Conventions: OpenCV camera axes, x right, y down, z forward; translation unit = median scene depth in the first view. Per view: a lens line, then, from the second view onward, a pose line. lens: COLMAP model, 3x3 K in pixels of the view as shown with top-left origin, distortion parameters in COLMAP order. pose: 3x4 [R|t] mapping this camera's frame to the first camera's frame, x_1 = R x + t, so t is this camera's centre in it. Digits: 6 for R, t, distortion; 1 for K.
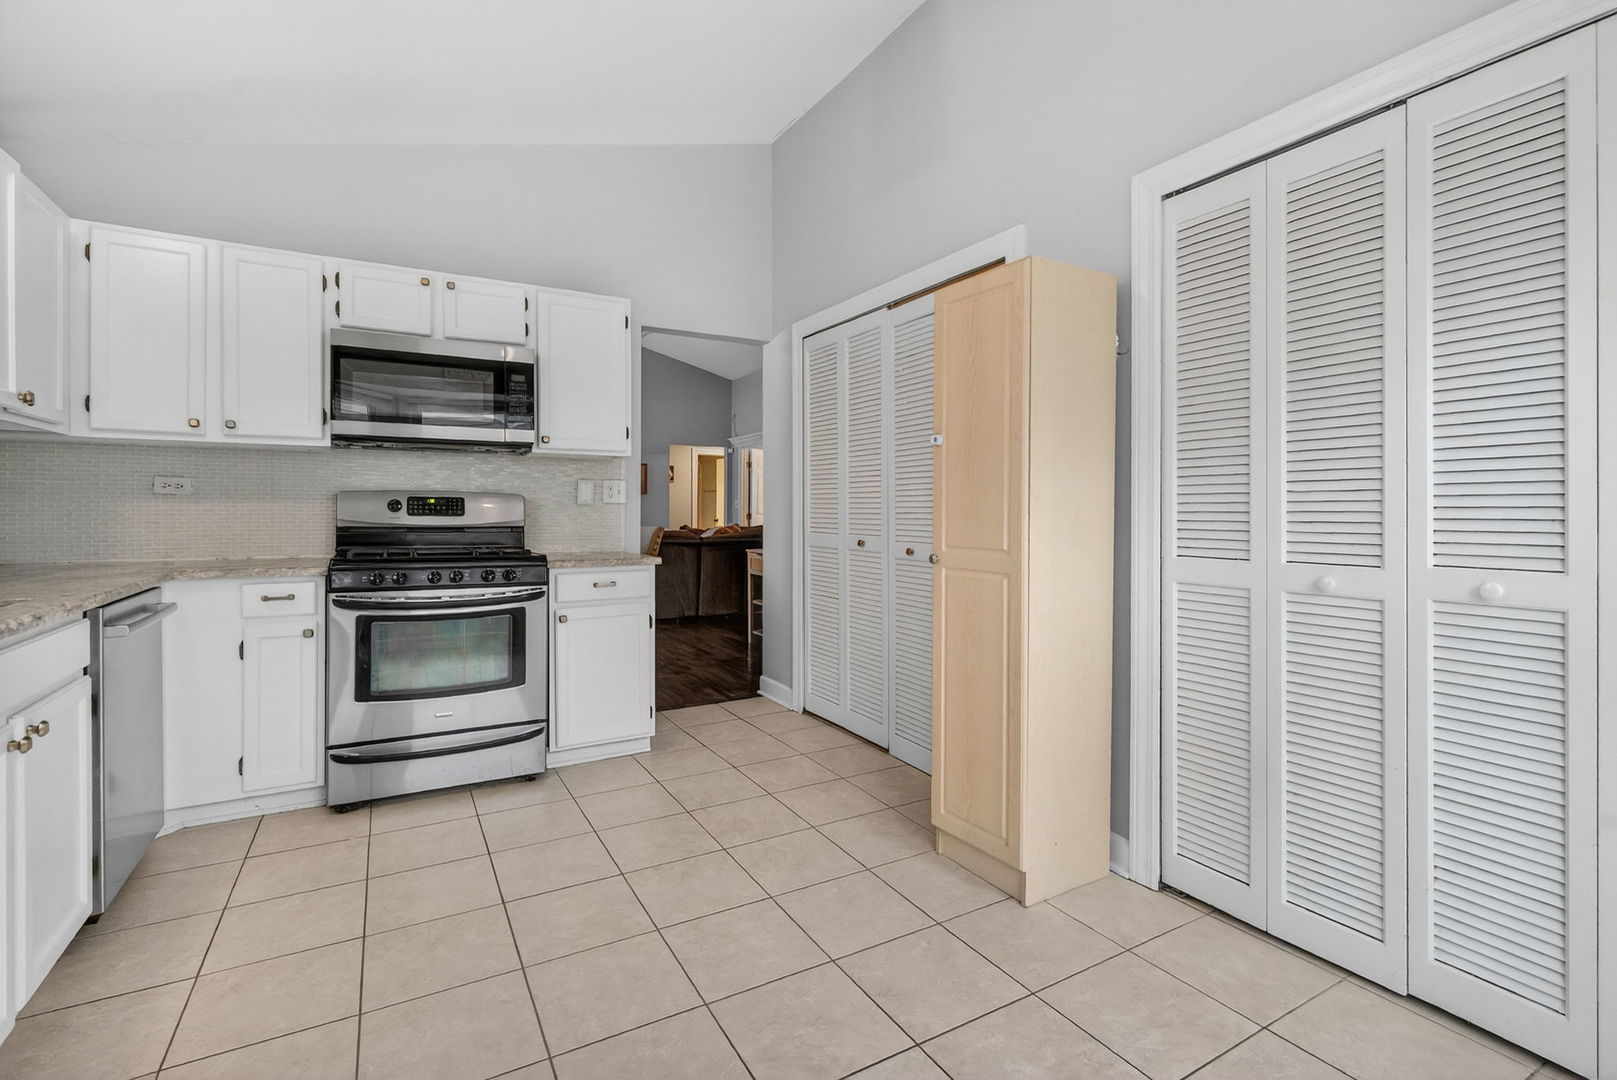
lens RADIAL K [[724.2, 0, 808.5], [0, 724.2, 540.0], [0, 0, 1]] dist [-0.000187, -0.000026]
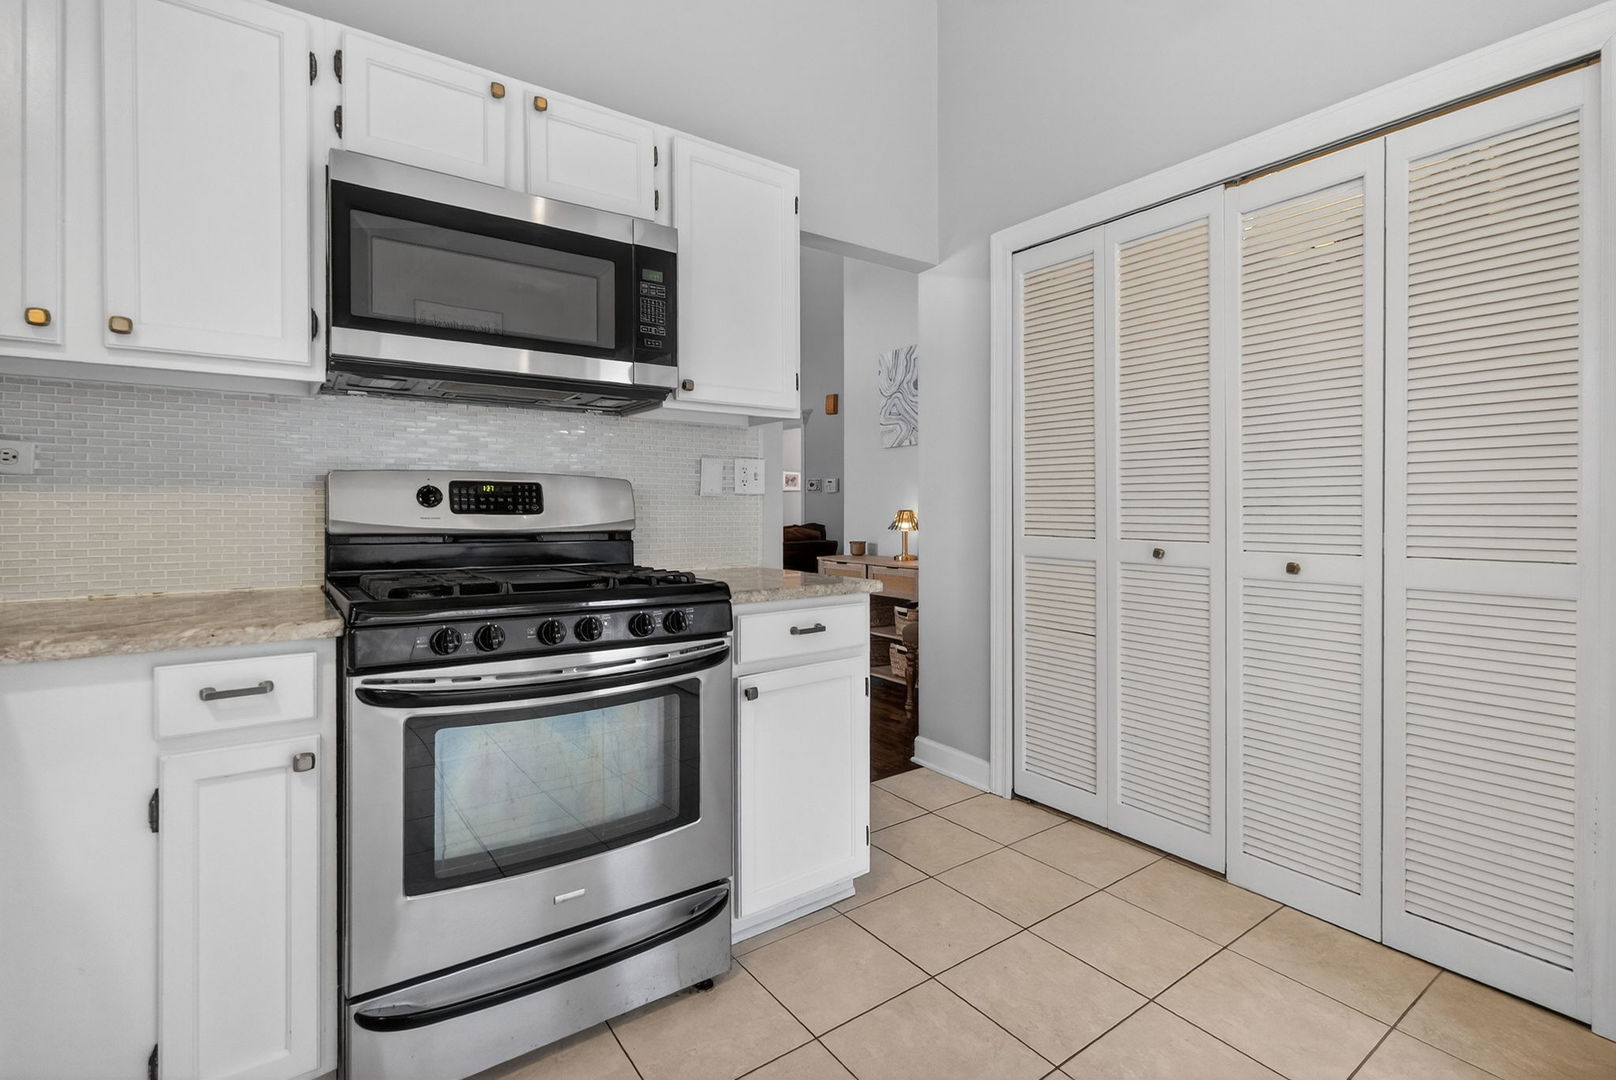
lens RADIAL K [[735.2, 0, 805.7], [0, 735.2, 535.5], [0, 0, 1]] dist [0.002506, 0.000161]
pose [[0.995668, -0.007683, 0.092658, -0.343285], [0.008152, 0.999956, -0.004682, -0.012062], [-0.092618, 0.005417, 0.995687, 0.412771]]
